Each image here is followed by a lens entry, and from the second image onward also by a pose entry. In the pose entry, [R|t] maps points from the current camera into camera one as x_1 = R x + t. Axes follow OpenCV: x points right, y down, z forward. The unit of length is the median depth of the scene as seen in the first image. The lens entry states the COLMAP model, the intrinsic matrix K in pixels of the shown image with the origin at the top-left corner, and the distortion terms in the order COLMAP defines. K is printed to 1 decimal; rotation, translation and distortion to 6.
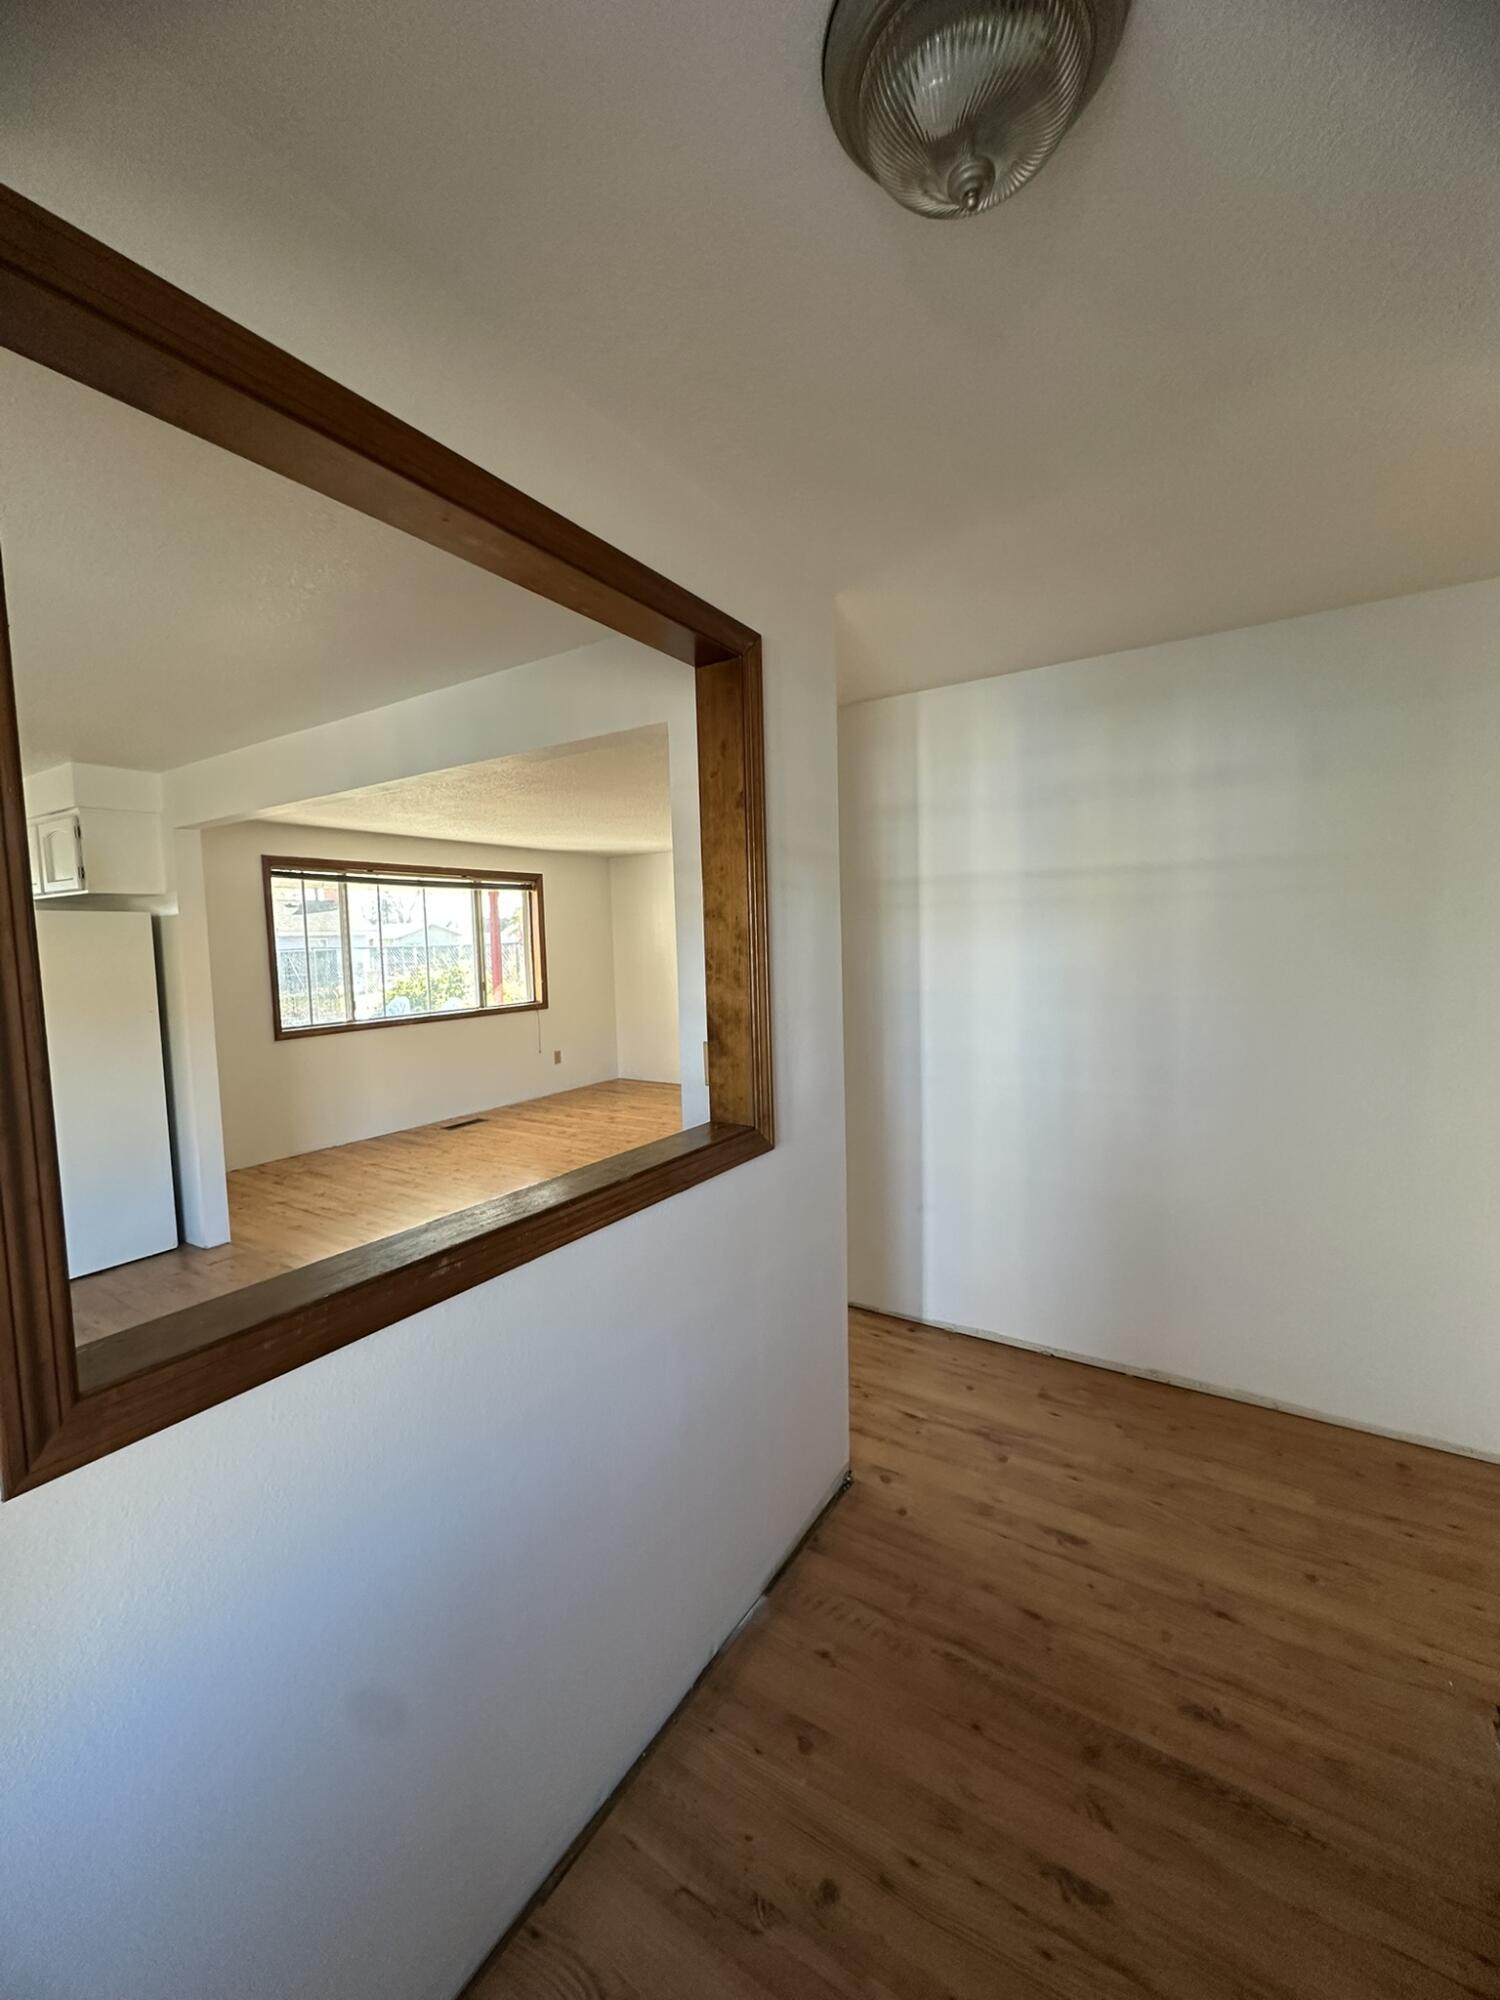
lens RADIAL K [[796.8, 0, 750.0], [0, 796.8, 1000.0], [0, 0, 1]] dist [-0.001892, 0.000049]
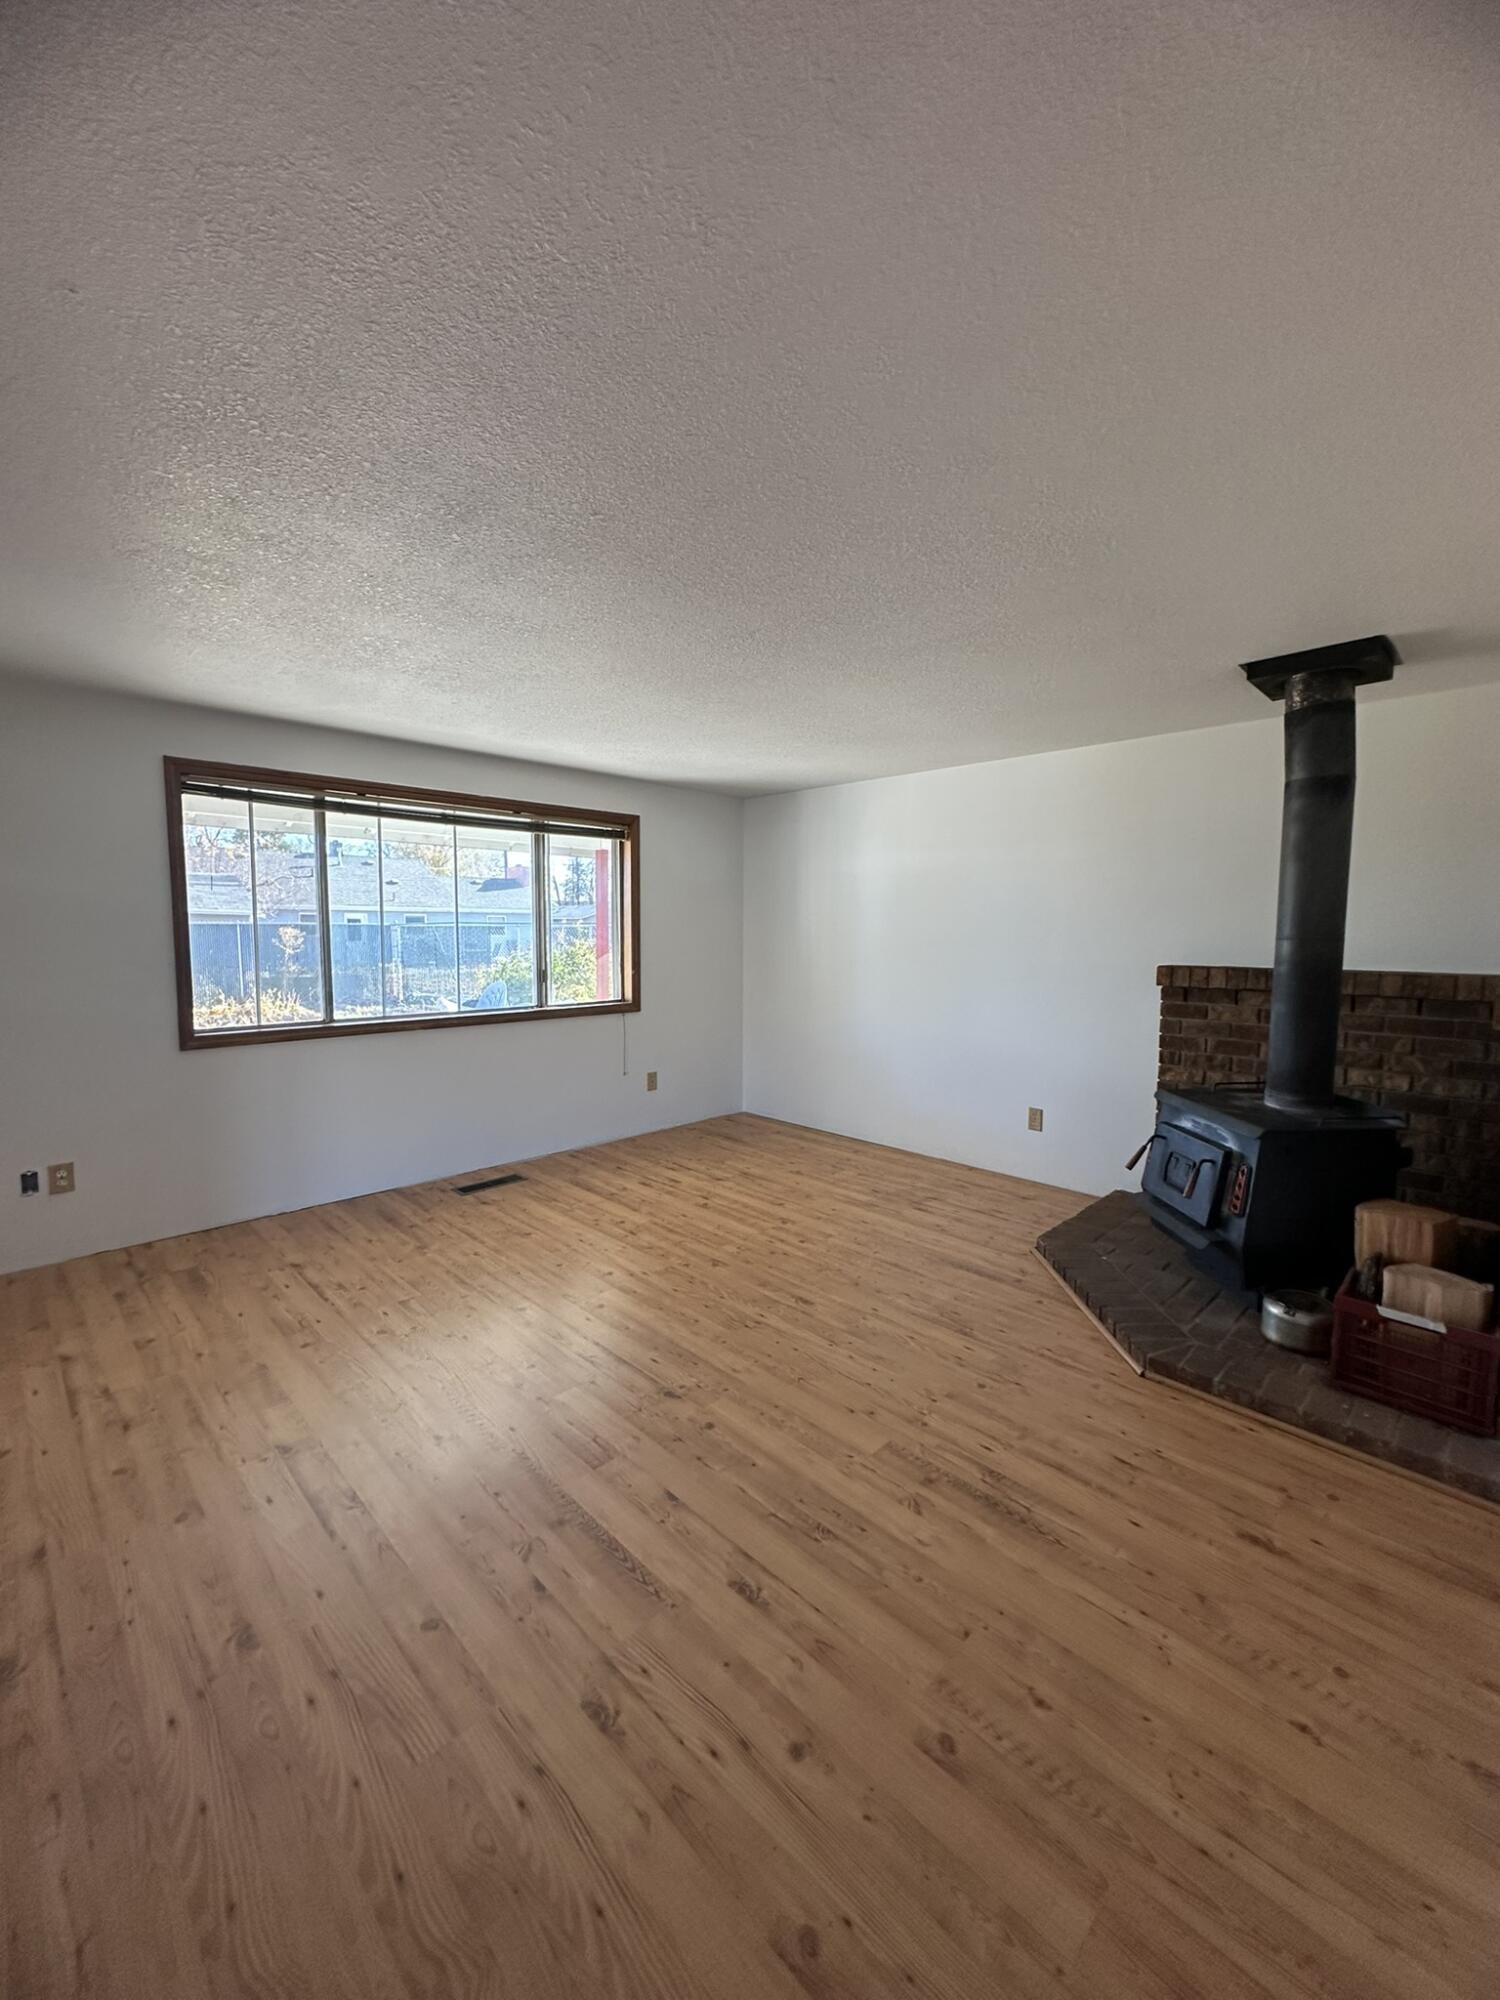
lens RADIAL K [[796.8, 0, 750.0], [0, 796.8, 1000.0], [0, 0, 1]] dist [-0.001892, 0.000049]
pose [[0.975198, 0.050676, -0.215455, -0.013323], [-0.047923, 0.998689, 0.017986, -0.017881], [0.216084, -0.007214, 0.976348, 0.383914]]
